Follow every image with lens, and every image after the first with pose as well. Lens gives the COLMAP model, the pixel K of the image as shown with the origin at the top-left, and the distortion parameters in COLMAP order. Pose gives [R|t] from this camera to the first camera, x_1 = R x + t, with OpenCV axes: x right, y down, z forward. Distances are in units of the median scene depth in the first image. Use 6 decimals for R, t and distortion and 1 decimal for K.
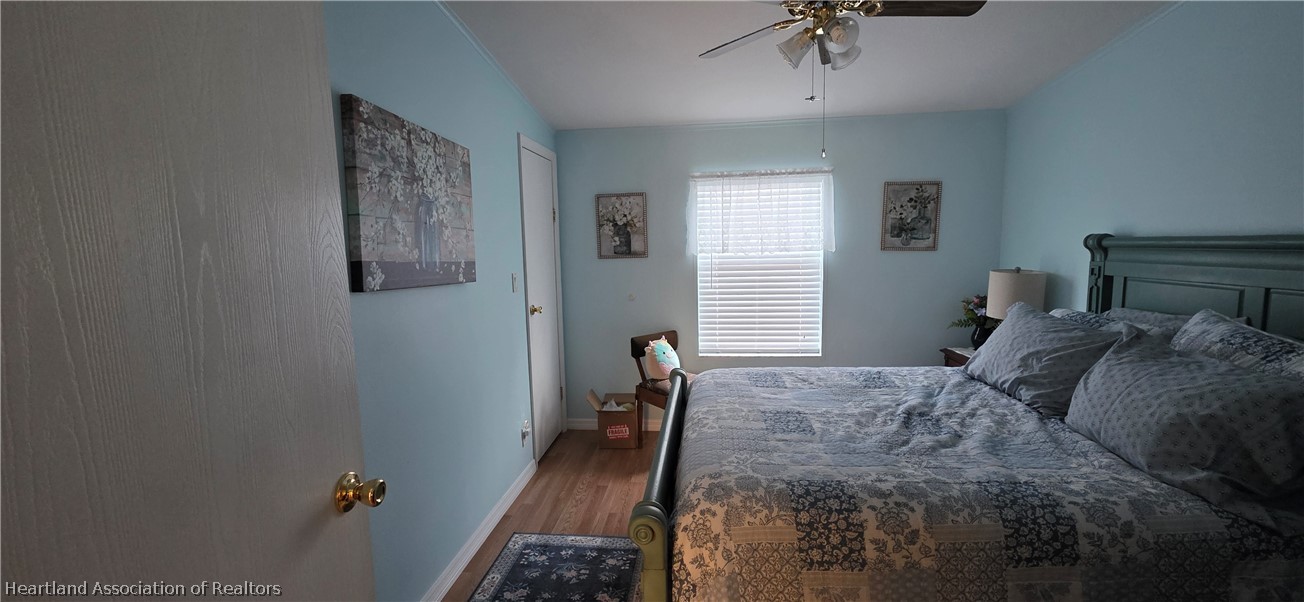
lens RADIAL K [[519.8, 0, 644.8], [0, 519.8, 300.3], [0, 0, 1]] dist [0.001525, 0.000022]
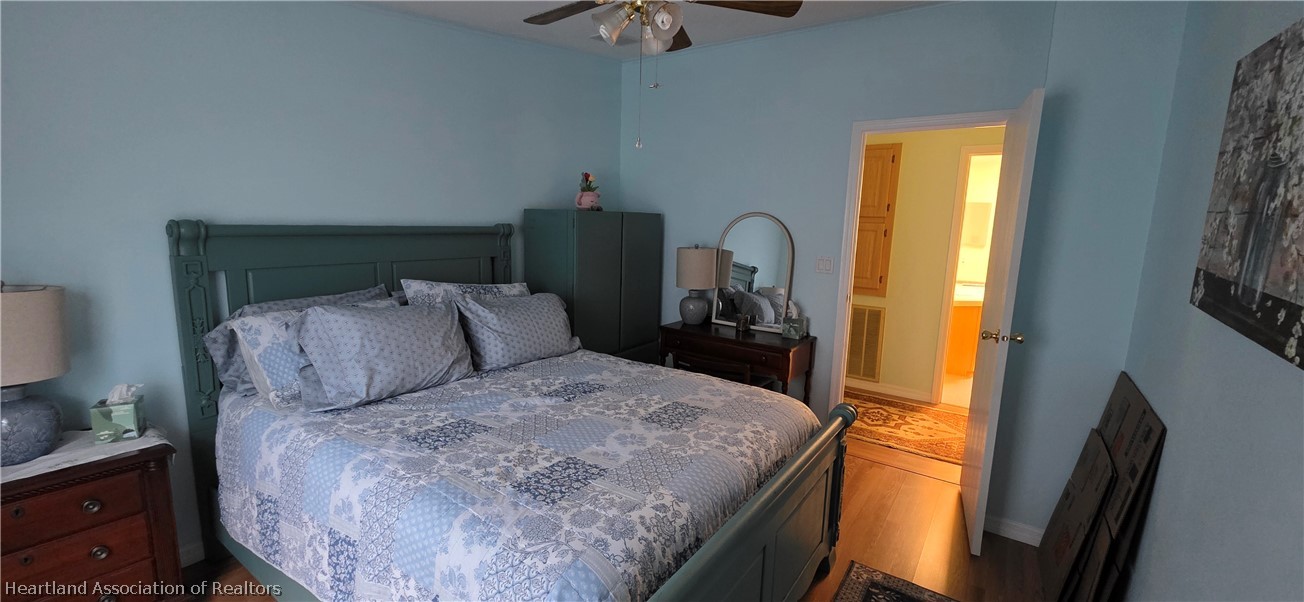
lens RADIAL K [[517.8, 0, 652.0], [0, 517.8, 301.0], [0, 0, 1]] dist [0.001646, 0.000076]
pose [[-0.878561, -0.075753, 0.471585, -0.121101], [0.043196, 0.970695, 0.236402, -0.184225], [-0.475673, 0.228064, -0.849542, 1.521964]]
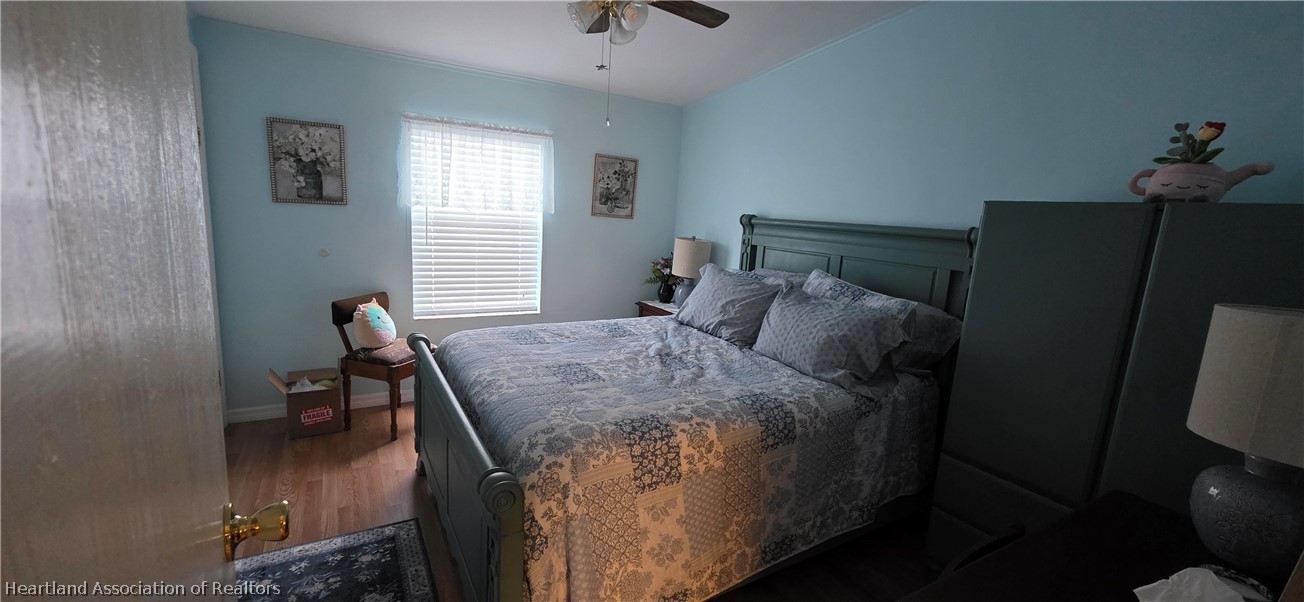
lens RADIAL K [[519.8, 0, 644.8], [0, 519.8, 300.3], [0, 0, 1]] dist [0.001525, 0.000022]
pose [[0.798845, -0.031698, 0.600702, -0.205690], [-0.014571, 0.997298, 0.072003, 0.004673], [-0.601361, -0.066272, 0.796224, 0.060687]]
